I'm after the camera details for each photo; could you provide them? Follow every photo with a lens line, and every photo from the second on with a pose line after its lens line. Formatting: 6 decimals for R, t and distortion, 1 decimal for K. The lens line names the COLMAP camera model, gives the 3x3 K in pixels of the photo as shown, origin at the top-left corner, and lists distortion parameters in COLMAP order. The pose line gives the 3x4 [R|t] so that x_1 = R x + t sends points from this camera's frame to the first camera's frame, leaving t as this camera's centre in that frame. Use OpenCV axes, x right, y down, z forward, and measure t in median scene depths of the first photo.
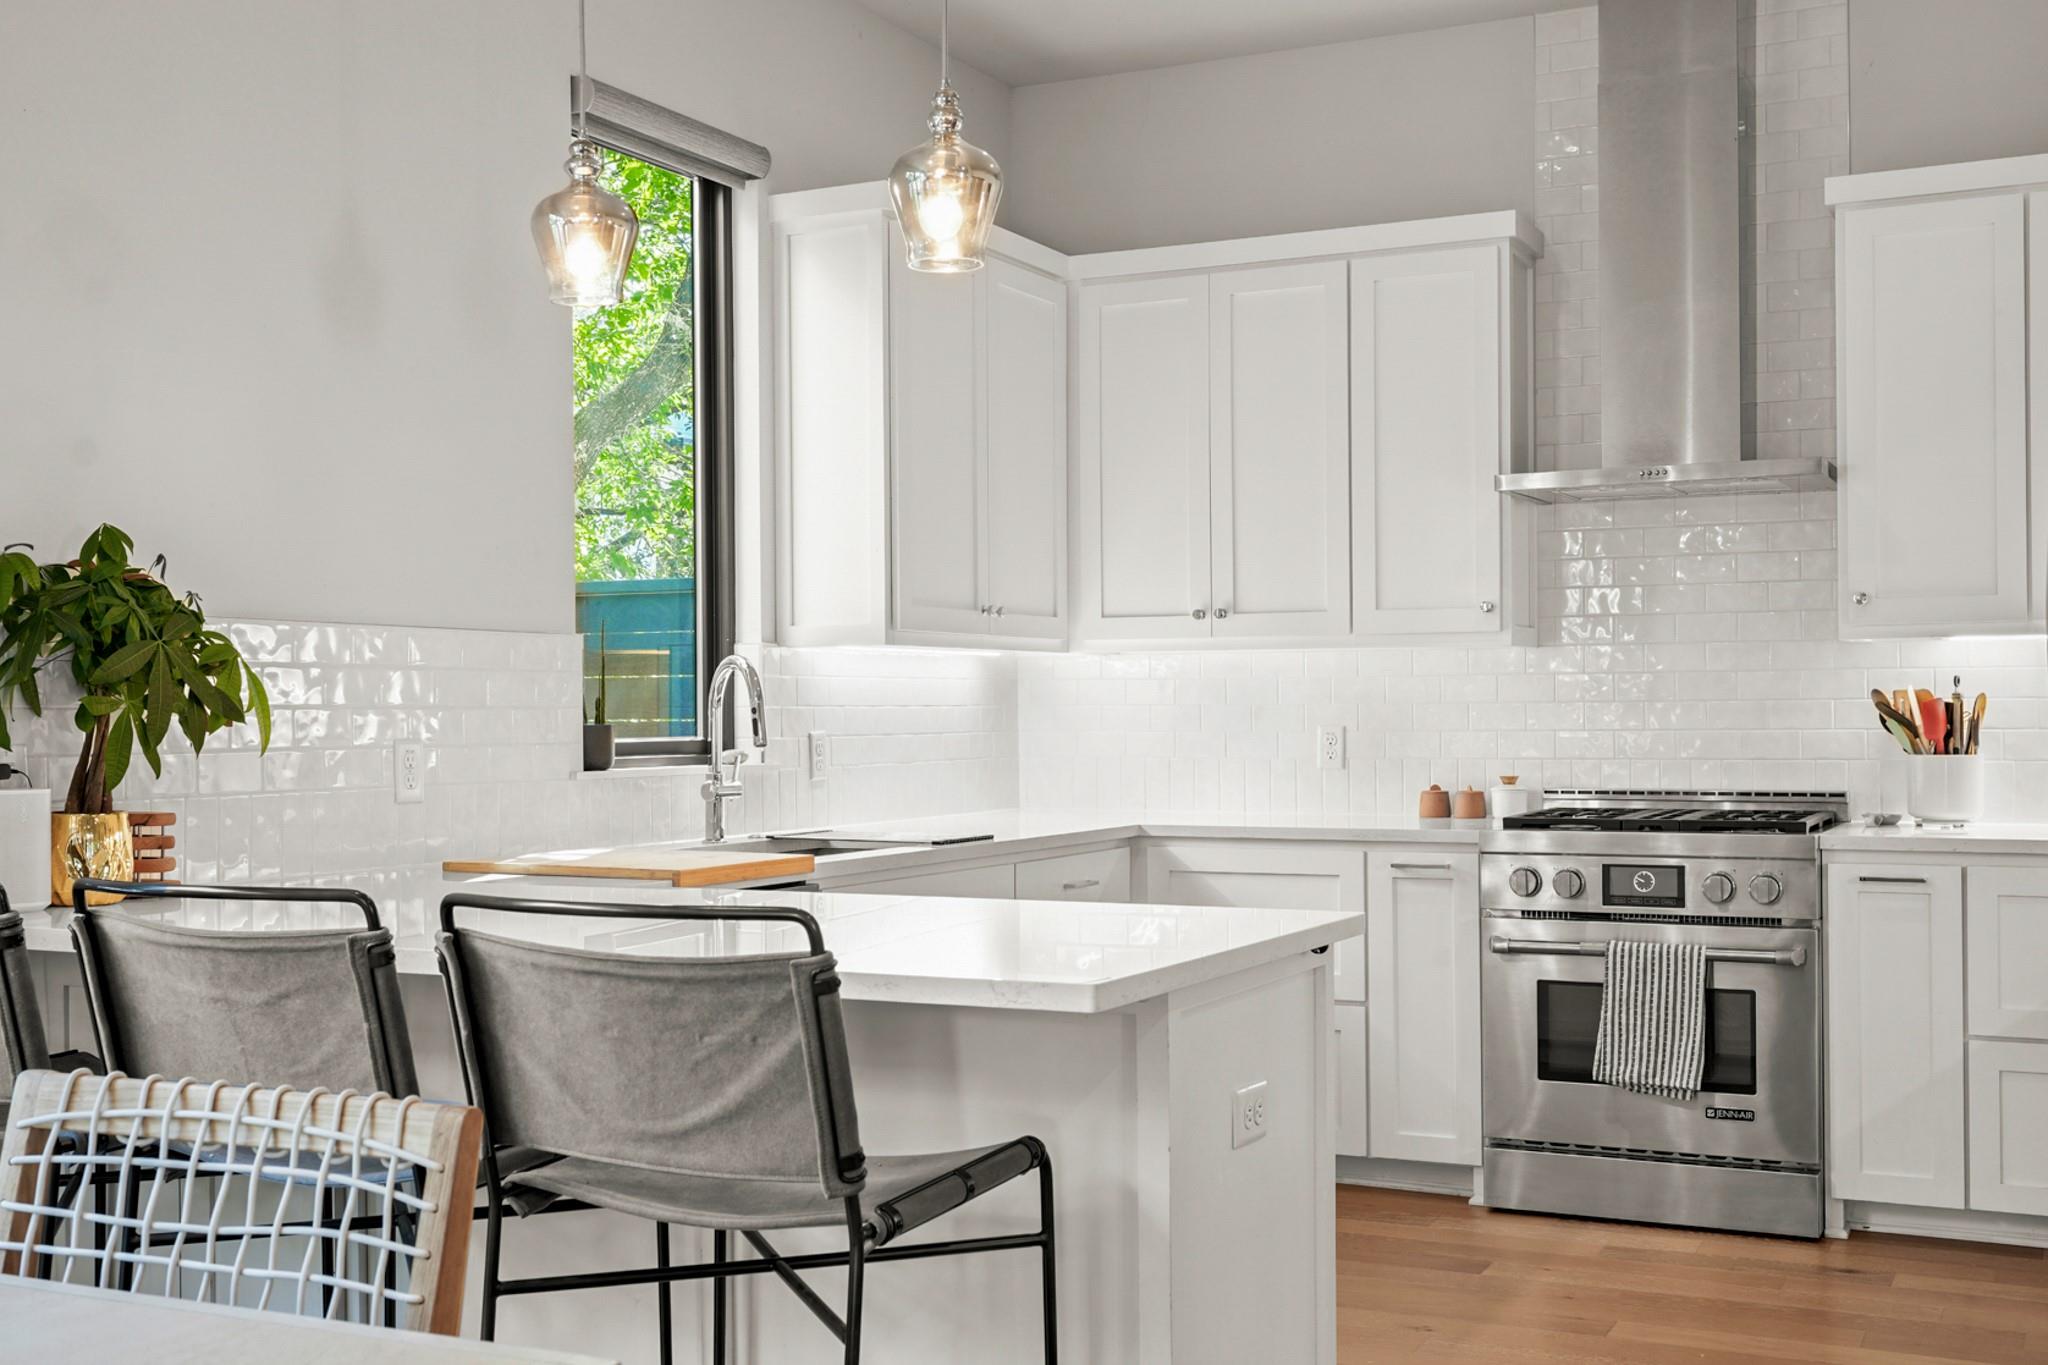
lens RADIAL K [[2307.1, 0, 1016.2], [0, 2307.1, 684.3], [0, 0, 1]] dist [-0.019190, 0.000000]
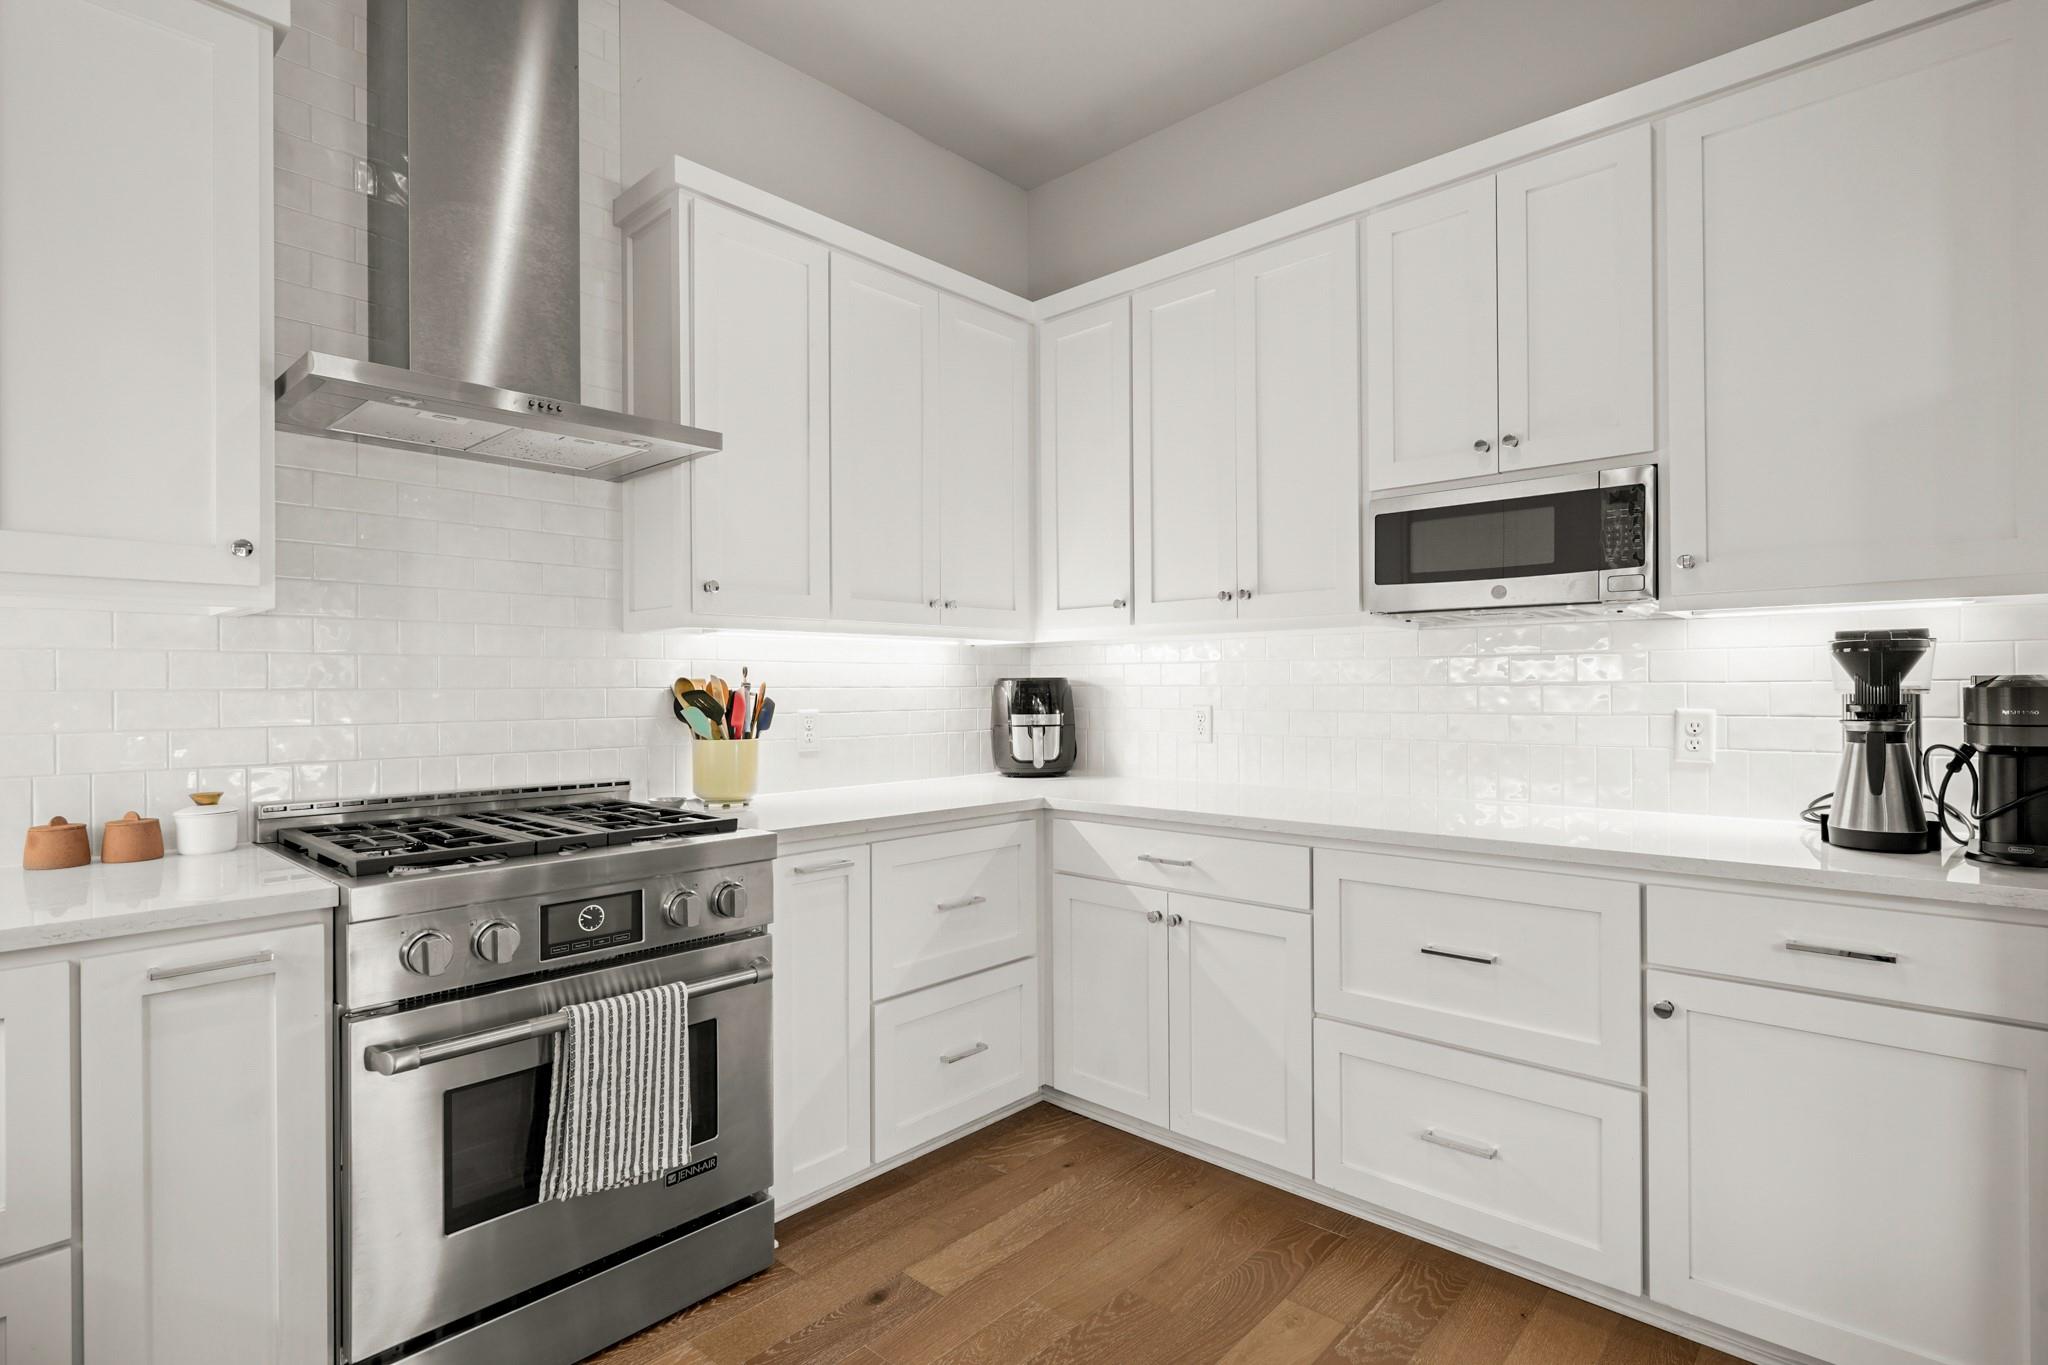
lens RADIAL K [[993.9, 0, 1021.8], [0, 993.9, 688.0], [0, 0, 1]] dist [-0.011769, 0.001439]
pose [[0.269833, 0.007673, 0.962877, -0.012142], [-0.007526, 0.999955, -0.005859, 0.008096], [-0.962878, -0.005666, 0.269878, 0.741918]]
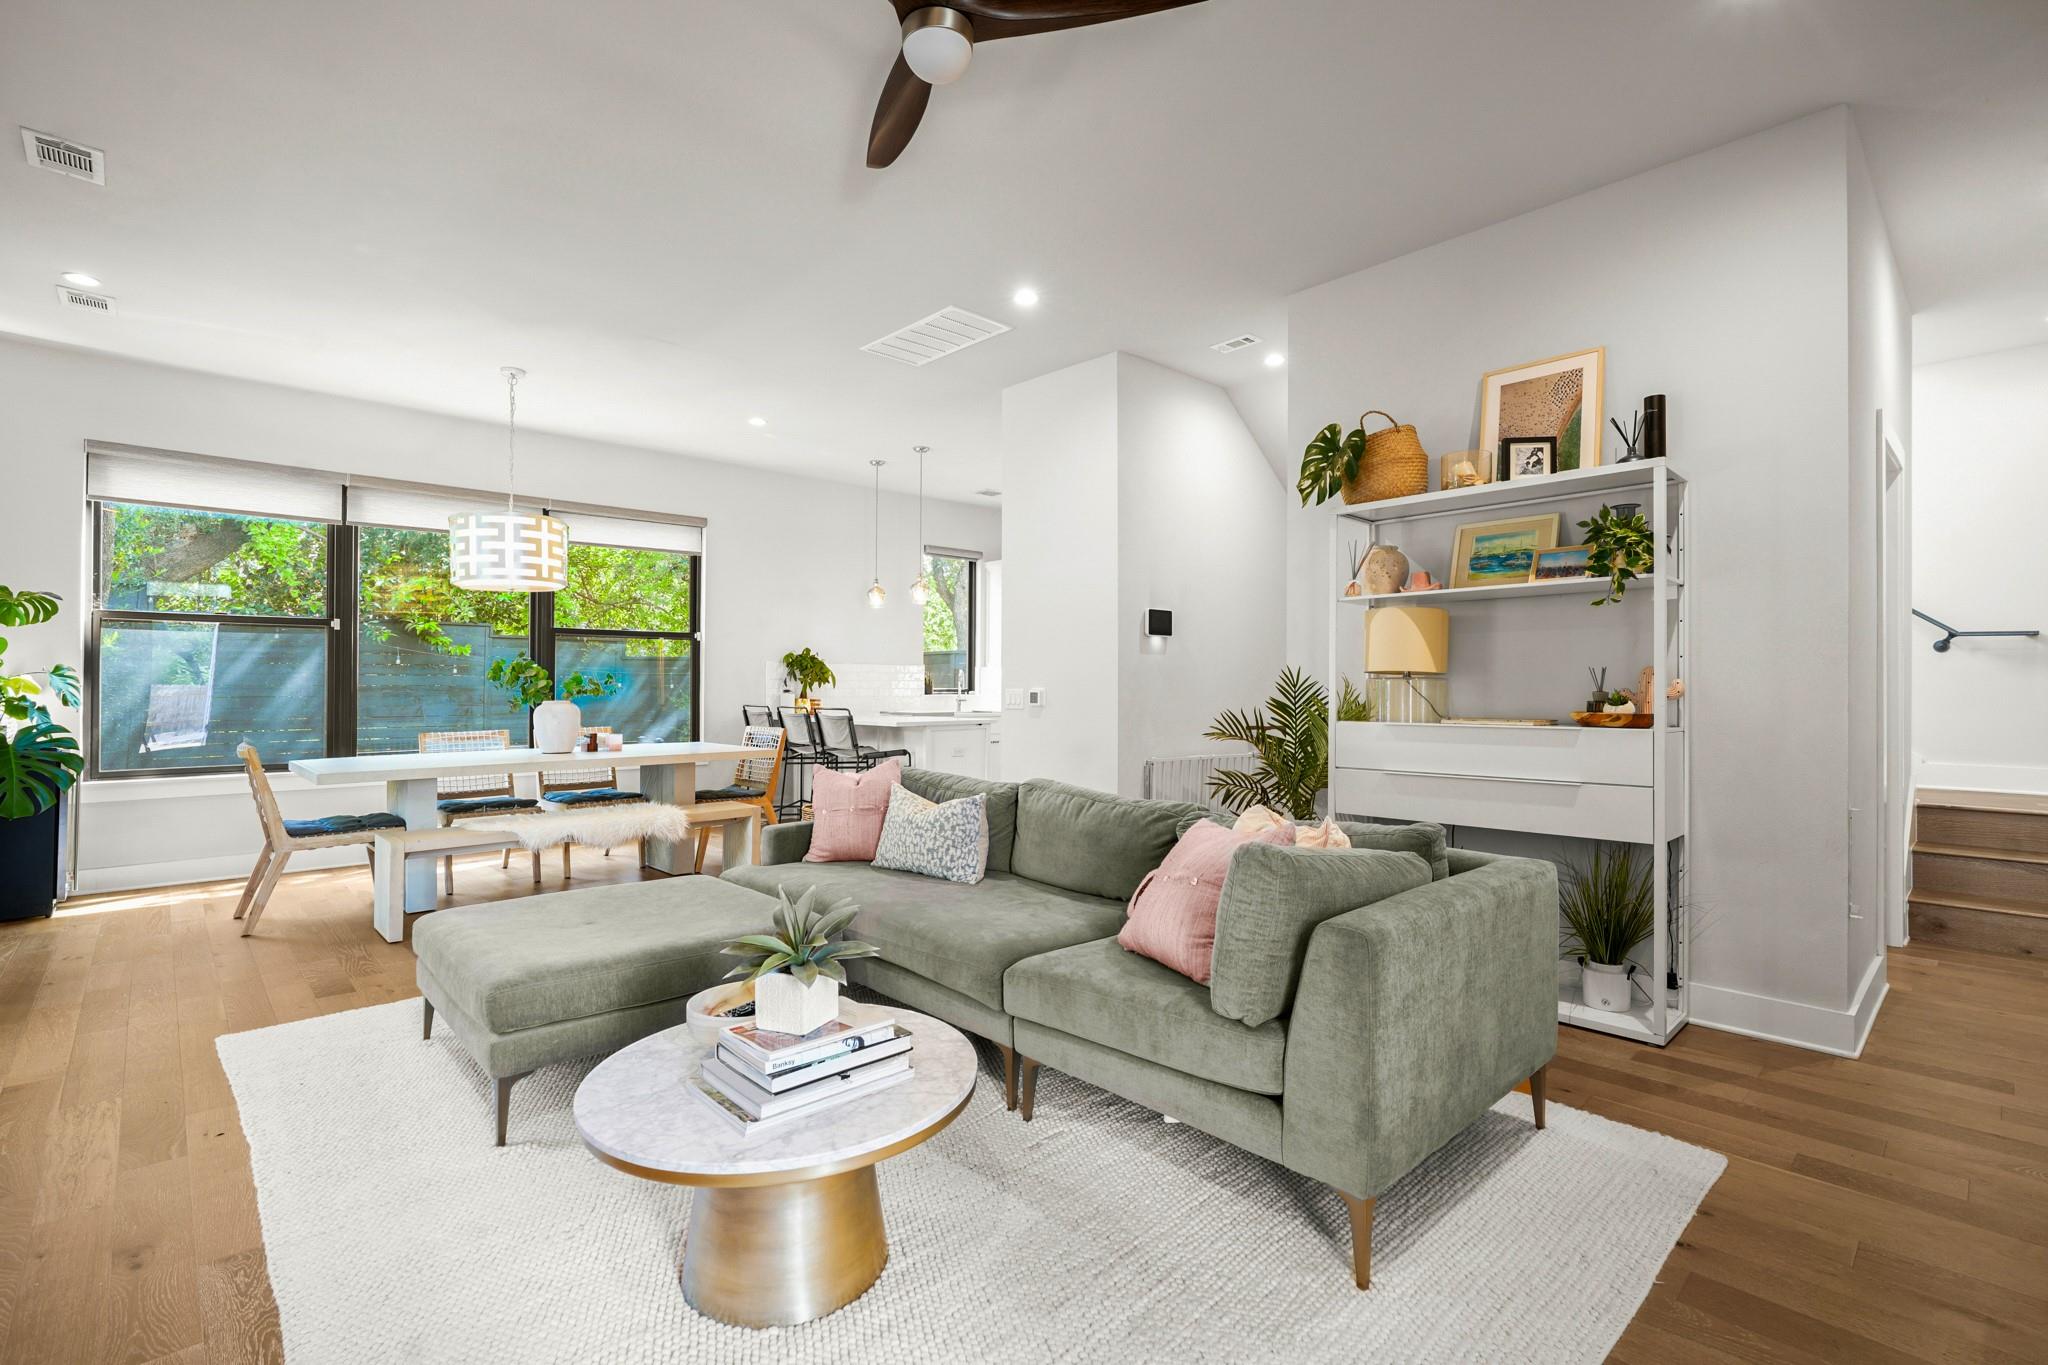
lens RADIAL K [[933.7, 0, 1034.5], [0, 933.7, 666.9], [0, 0, 1]] dist [-0.025045, 0.010129]
pose [[0.934436, -0.007976, -0.356042, 0.612104], [0.005546, 0.999954, -0.007847, -0.000646], [0.356088, 0.005358, 0.934437, -0.613139]]
